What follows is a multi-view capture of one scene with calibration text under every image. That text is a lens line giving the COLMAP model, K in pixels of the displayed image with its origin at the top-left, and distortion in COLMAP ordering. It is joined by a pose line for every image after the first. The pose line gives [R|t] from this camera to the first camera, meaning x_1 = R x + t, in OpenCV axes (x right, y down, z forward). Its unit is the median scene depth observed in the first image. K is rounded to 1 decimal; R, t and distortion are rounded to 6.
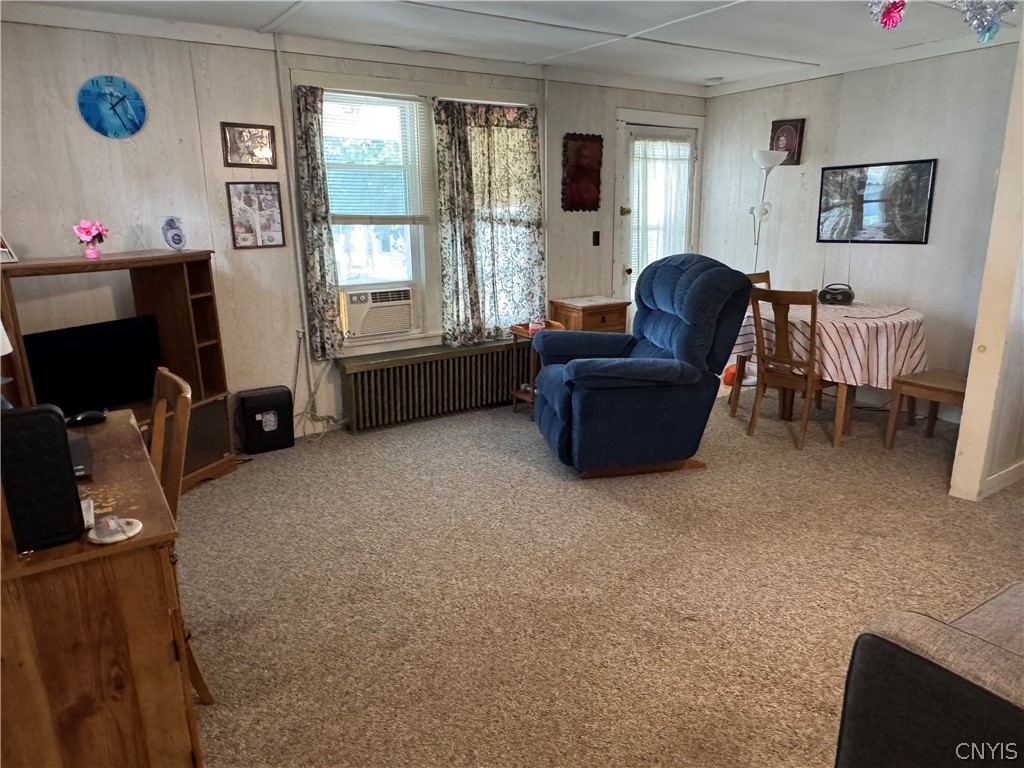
lens RADIAL K [[693.1, 0, 509.2], [0, 693.1, 385.5], [0, 0, 1]] dist [-0.002609, 0.001696]
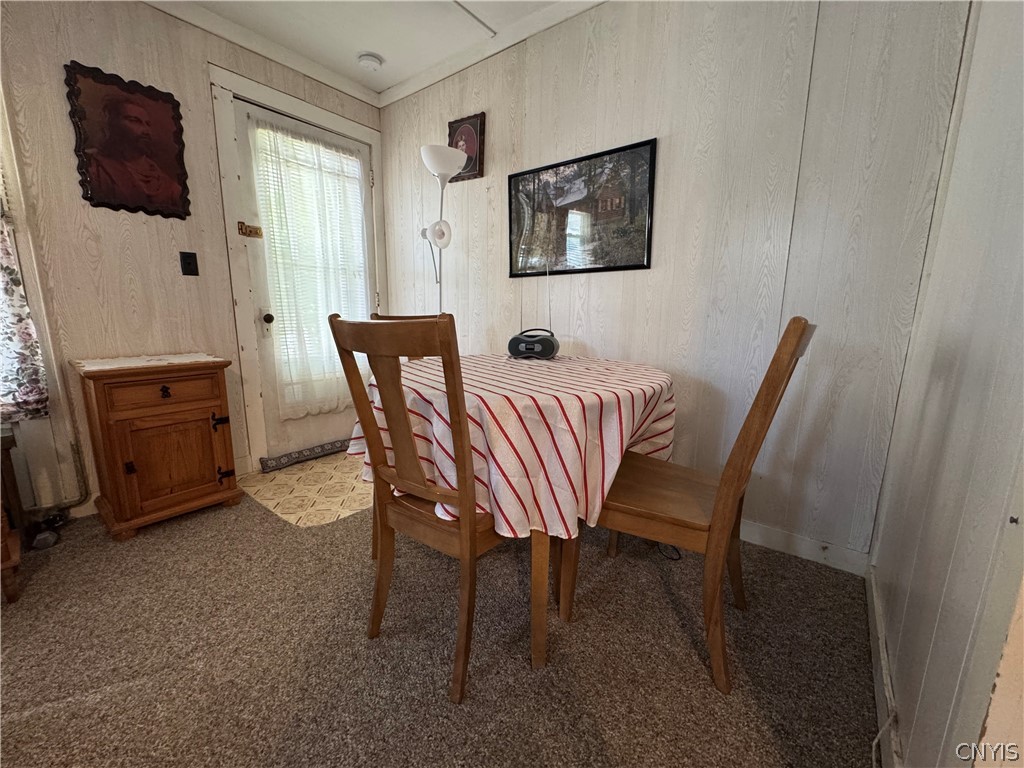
lens RADIAL K [[414.1, 0, 512.1], [0, 414.1, 386.4], [0, 0, 1]] dist [0.000959, 0.000079]
pose [[0.947553, -0.036098, 0.317554, 0.302201], [0.056554, 0.996860, -0.055431, -0.065222], [-0.314555, 0.070483, 0.946619, 0.588994]]
